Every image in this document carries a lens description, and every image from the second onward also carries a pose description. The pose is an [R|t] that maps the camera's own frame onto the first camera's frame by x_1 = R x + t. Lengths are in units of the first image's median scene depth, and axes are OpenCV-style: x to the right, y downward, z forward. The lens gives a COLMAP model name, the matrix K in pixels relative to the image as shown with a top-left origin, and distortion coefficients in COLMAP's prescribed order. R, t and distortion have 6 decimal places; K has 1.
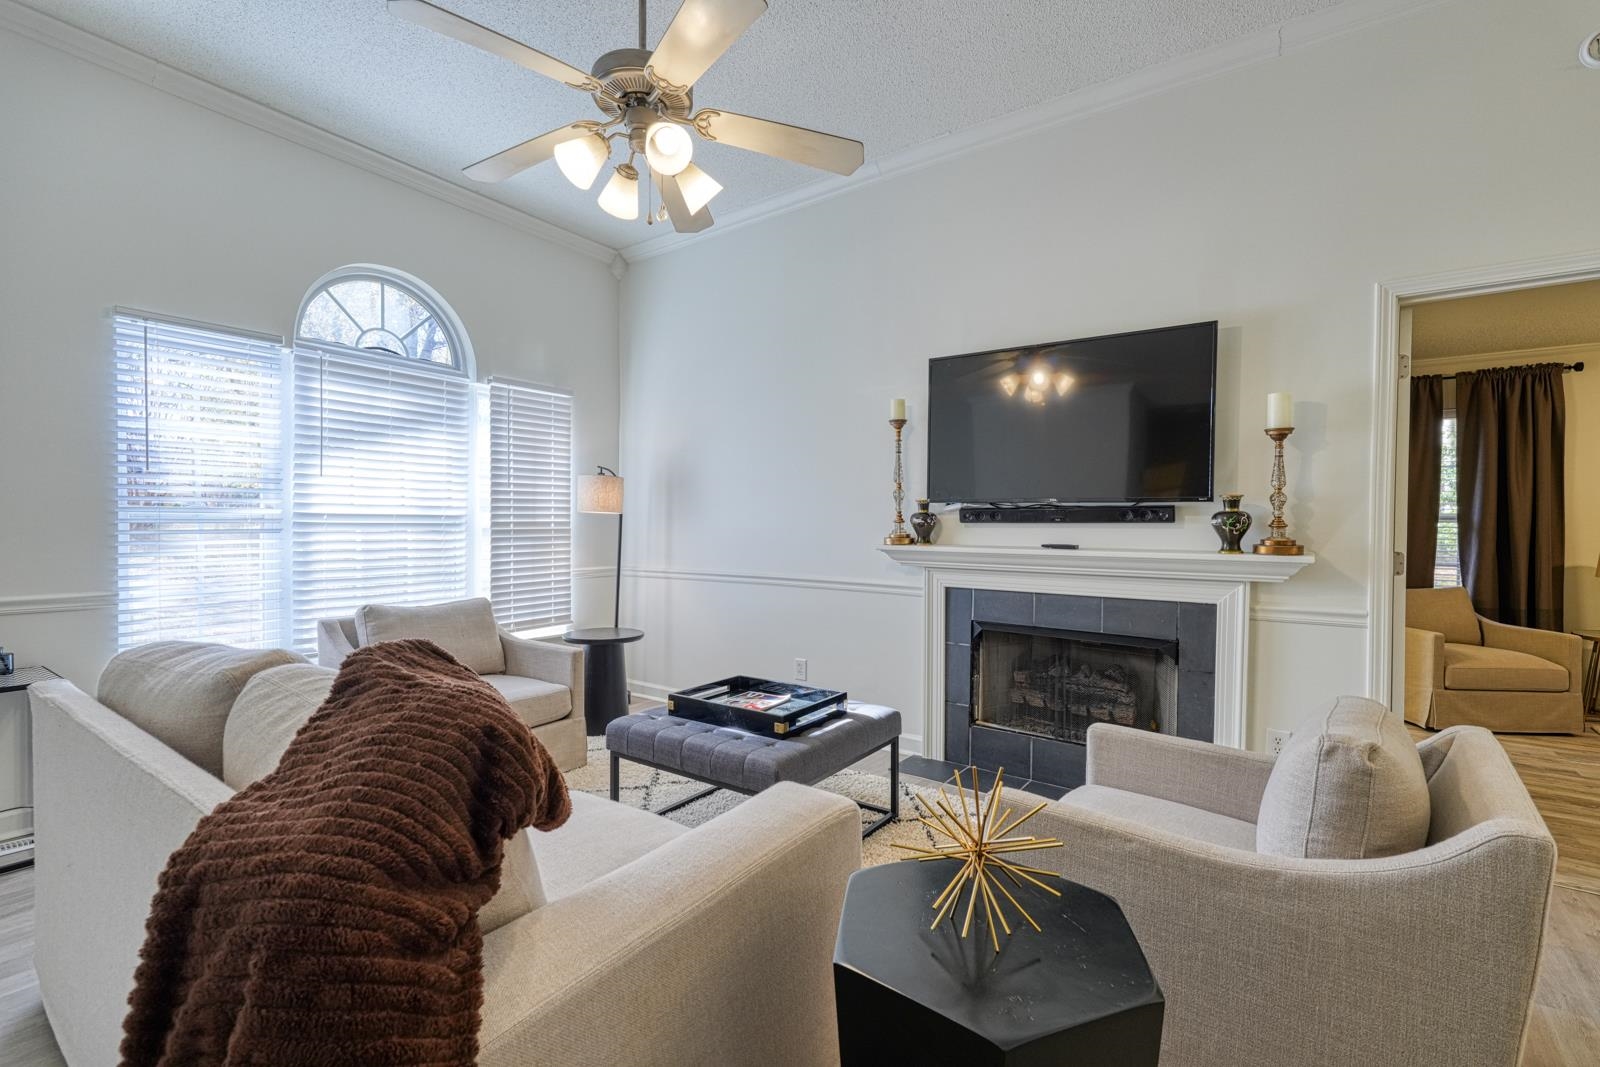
lens RADIAL K [[697.1, 0, 810.8], [0, 697.1, 528.7], [0, 0, 1]] dist [0.004152, -0.000208]
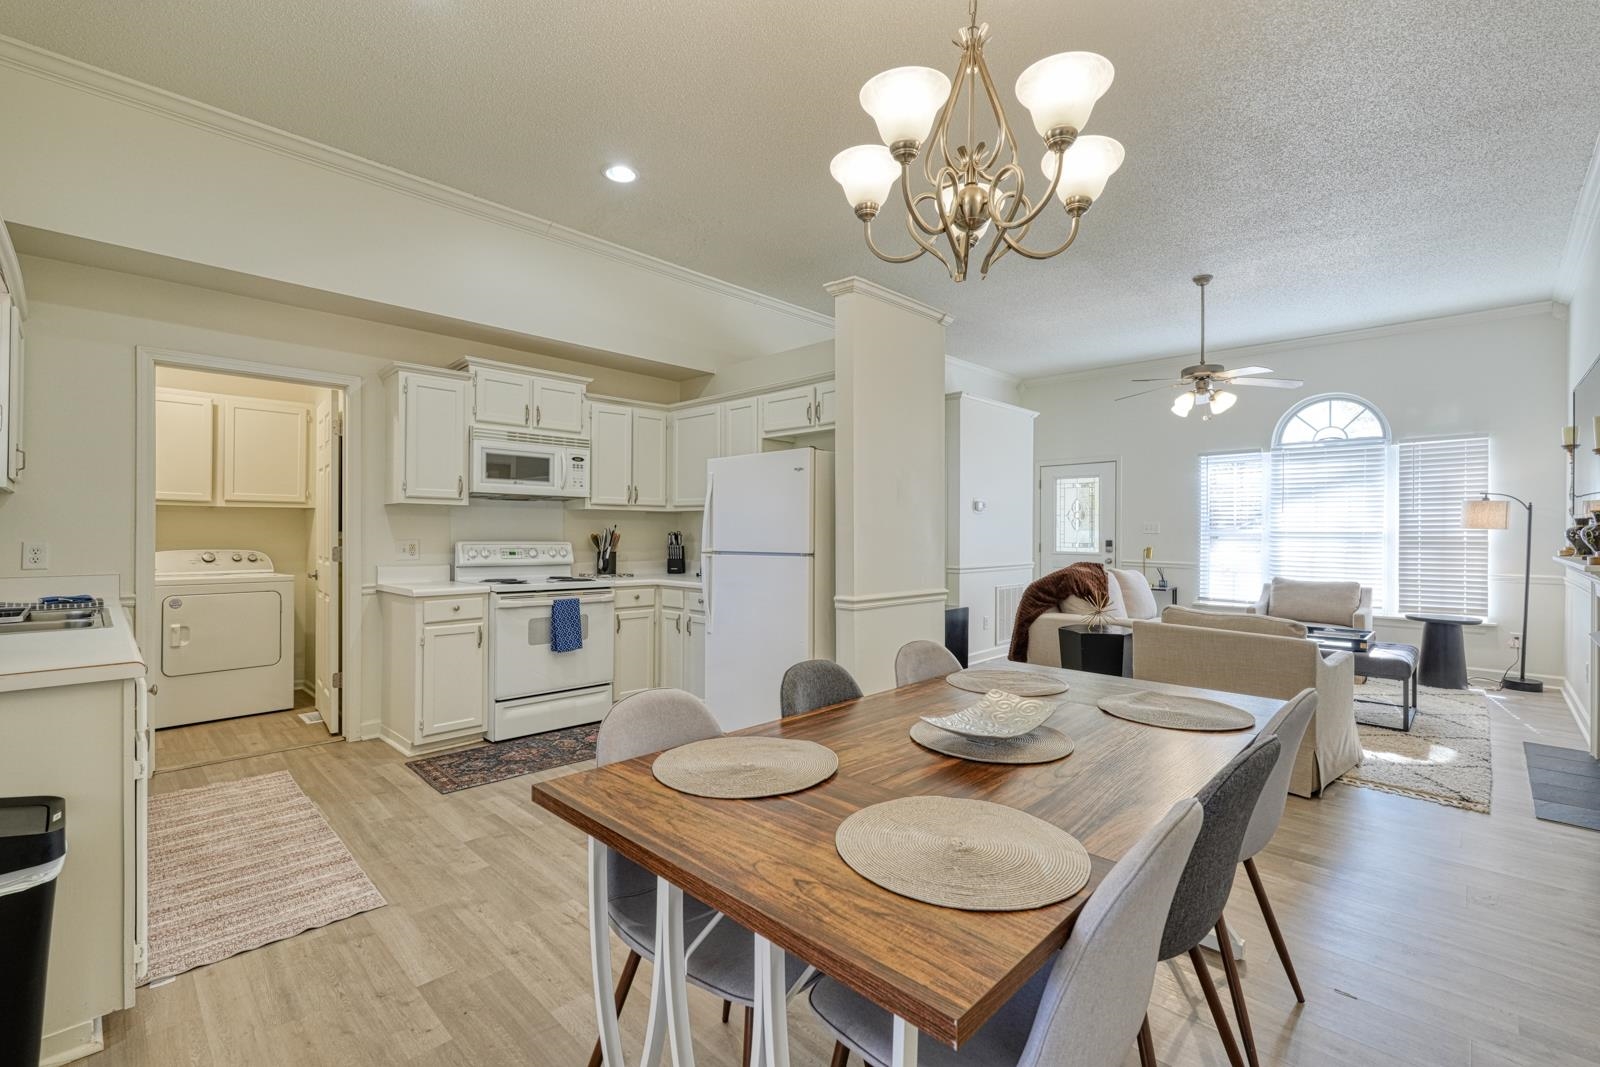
lens RADIAL K [[697.1, 0, 808.1], [0, 697.1, 532.9], [0, 0, 1]] dist [0.004152, -0.000208]
pose [[-0.152593, -0.006994, -0.988264, 1.320769], [-0.015167, 0.999874, -0.004734, 0.009865], [0.988173, 0.014266, -0.152680, -0.027980]]
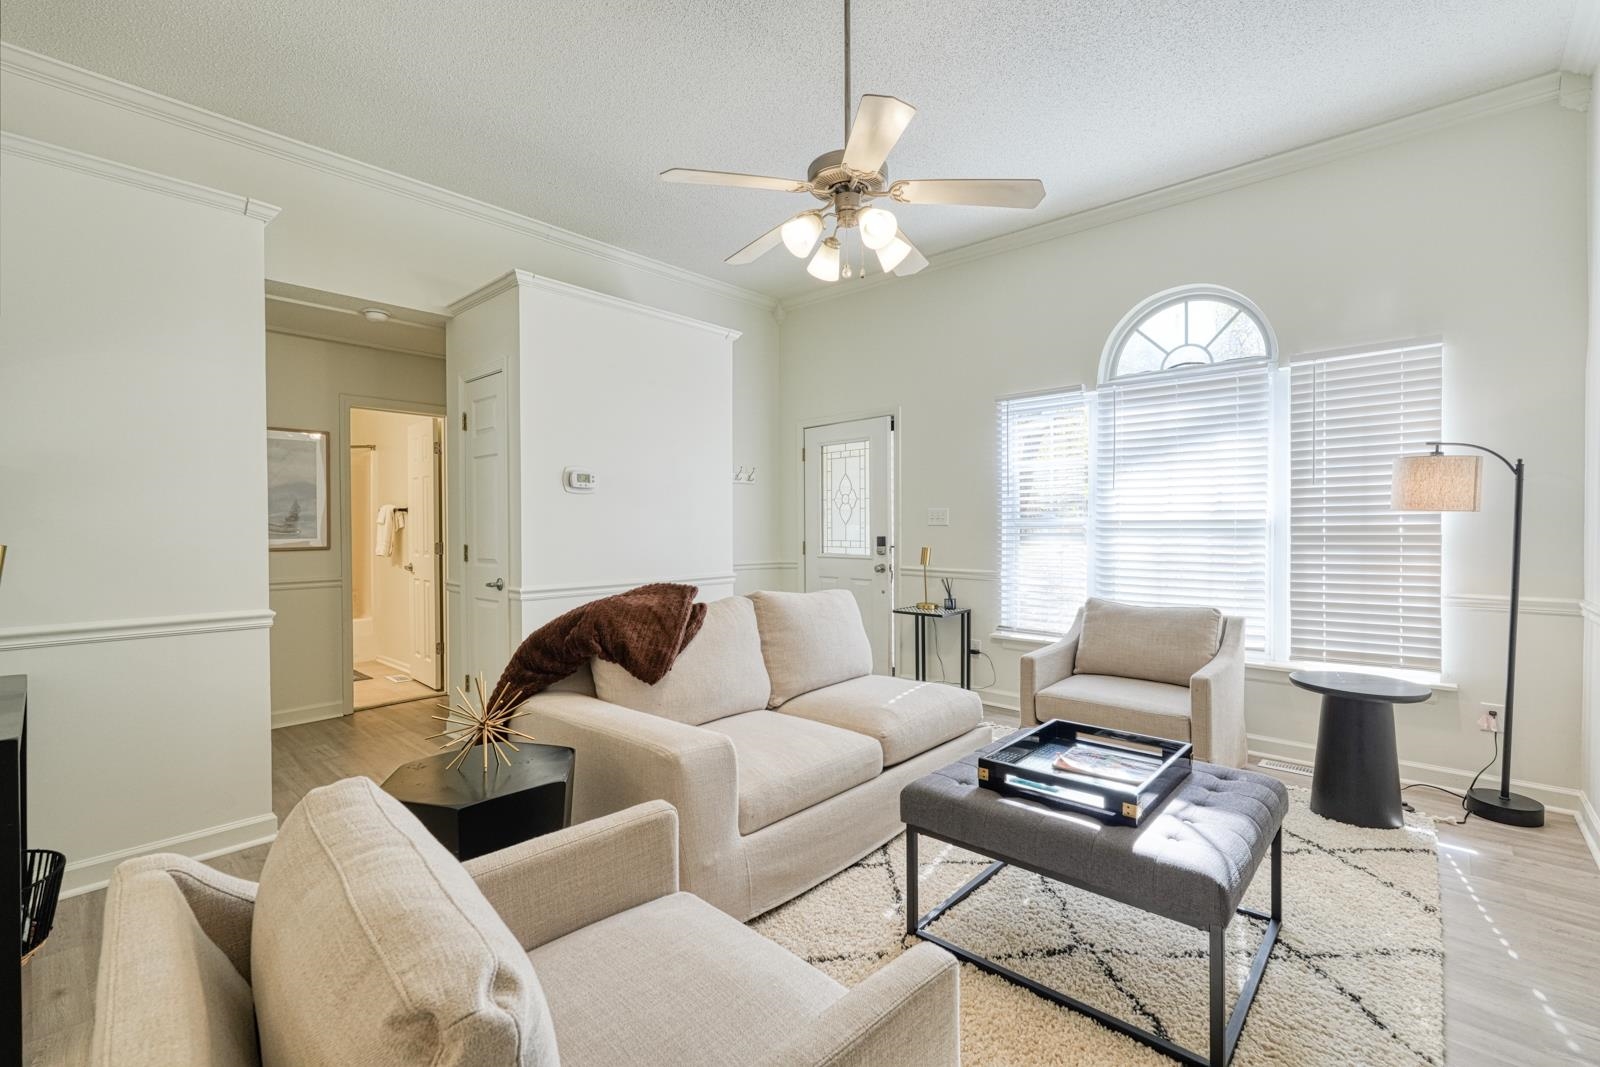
lens RADIAL K [[697.1, 0, 807.1], [0, 697.1, 533.9], [0, 0, 1]] dist [0.004152, -0.000208]
pose [[-0.118490, 0.003930, -0.992947, 0.503056], [-0.004446, 0.999980, 0.004488, -0.001622], [0.992945, 0.004947, -0.118471, 0.553219]]
